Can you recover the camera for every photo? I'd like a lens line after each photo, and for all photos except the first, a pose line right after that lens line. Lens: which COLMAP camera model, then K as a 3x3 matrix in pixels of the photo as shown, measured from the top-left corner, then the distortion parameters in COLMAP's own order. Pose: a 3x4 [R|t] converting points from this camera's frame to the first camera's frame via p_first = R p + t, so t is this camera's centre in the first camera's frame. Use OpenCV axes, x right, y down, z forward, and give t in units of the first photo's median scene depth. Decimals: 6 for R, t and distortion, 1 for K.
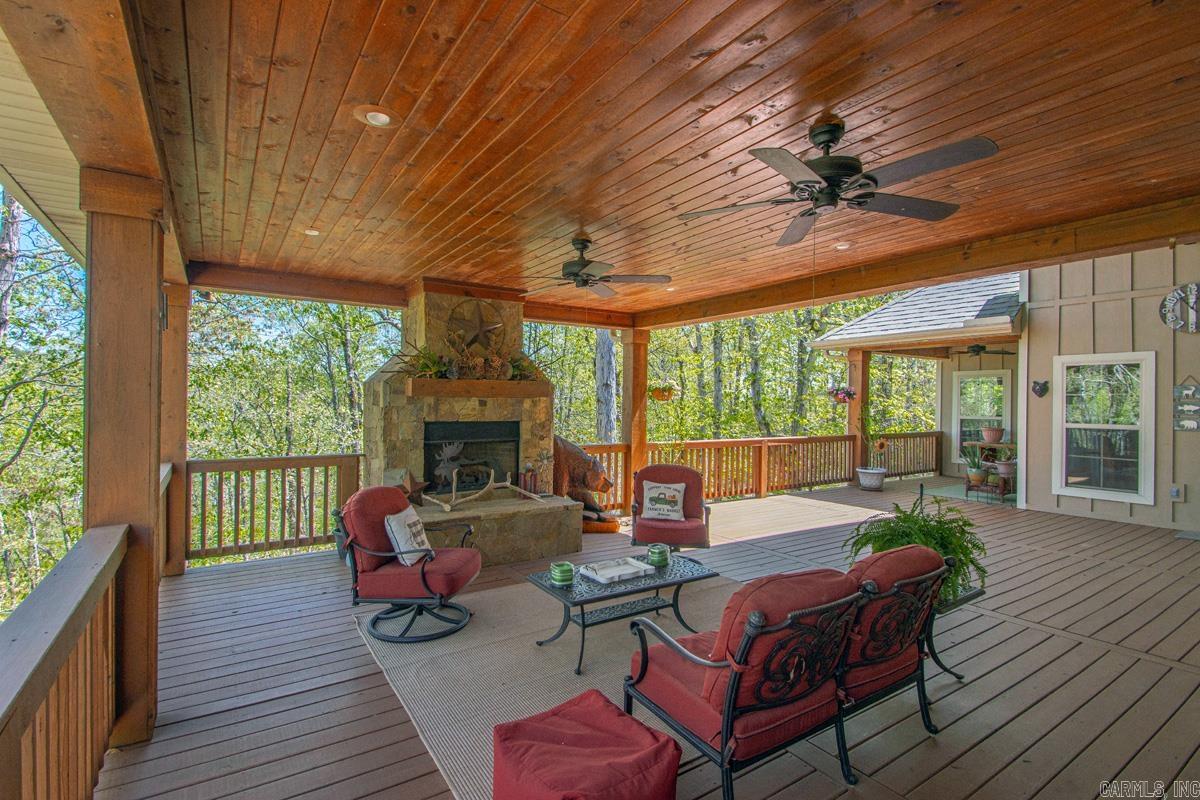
lens RADIAL K [[564.4, 0, 580.1], [0, 564.4, 403.4], [0, 0, 1]] dist [-0.000425, -0.000084]
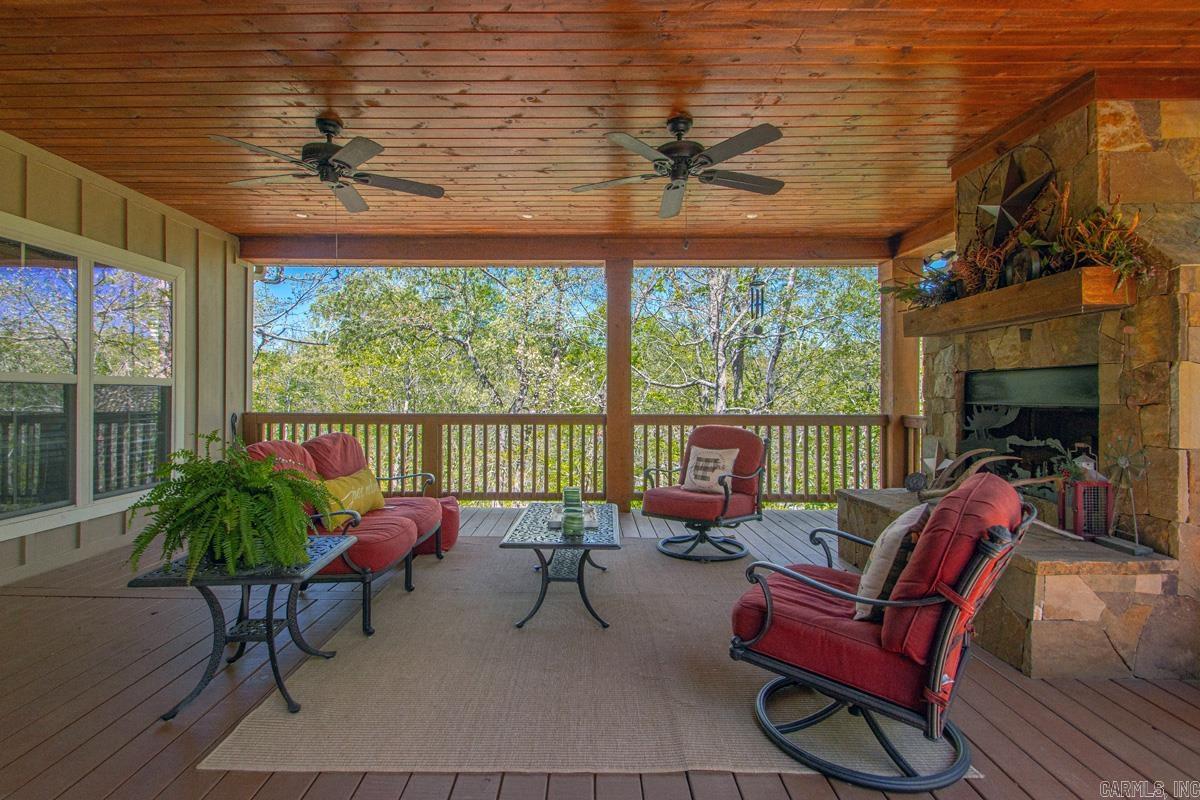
lens RADIAL K [[572.3, 0, 581.6], [0, 572.3, 394.2], [0, 0, 1]] dist [0.004235, 0.000227]
pose [[-0.552172, -0.011131, -0.833656, 0.535006], [-0.009460, 0.999930, -0.007085, 0.066470], [0.833677, 0.003974, -0.552238, 0.978052]]
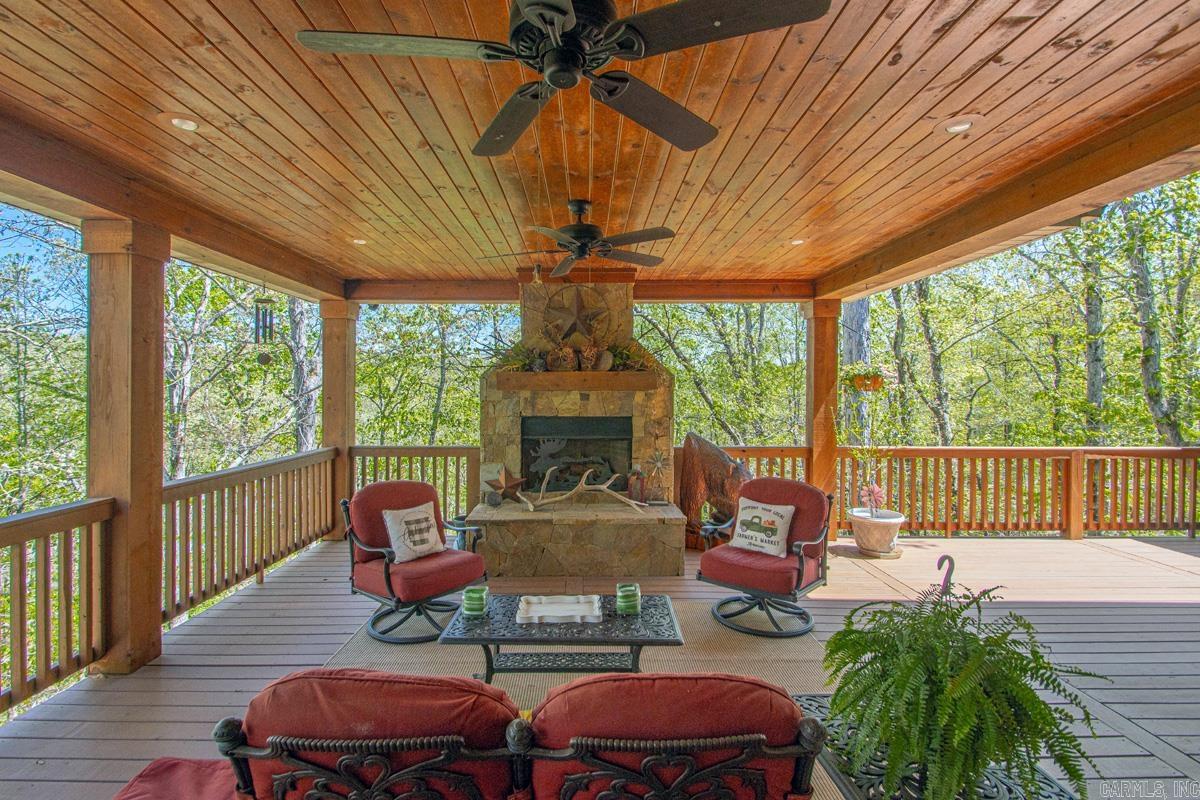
lens RADIAL K [[572.3, 0, 581.6], [0, 572.3, 394.2], [0, 0, 1]] dist [0.004235, 0.000227]
pose [[0.836929, -0.007178, -0.547264, 0.344286], [0.007242, 0.999972, -0.002041, -0.002860], [0.547263, -0.002255, 0.836958, 0.222586]]
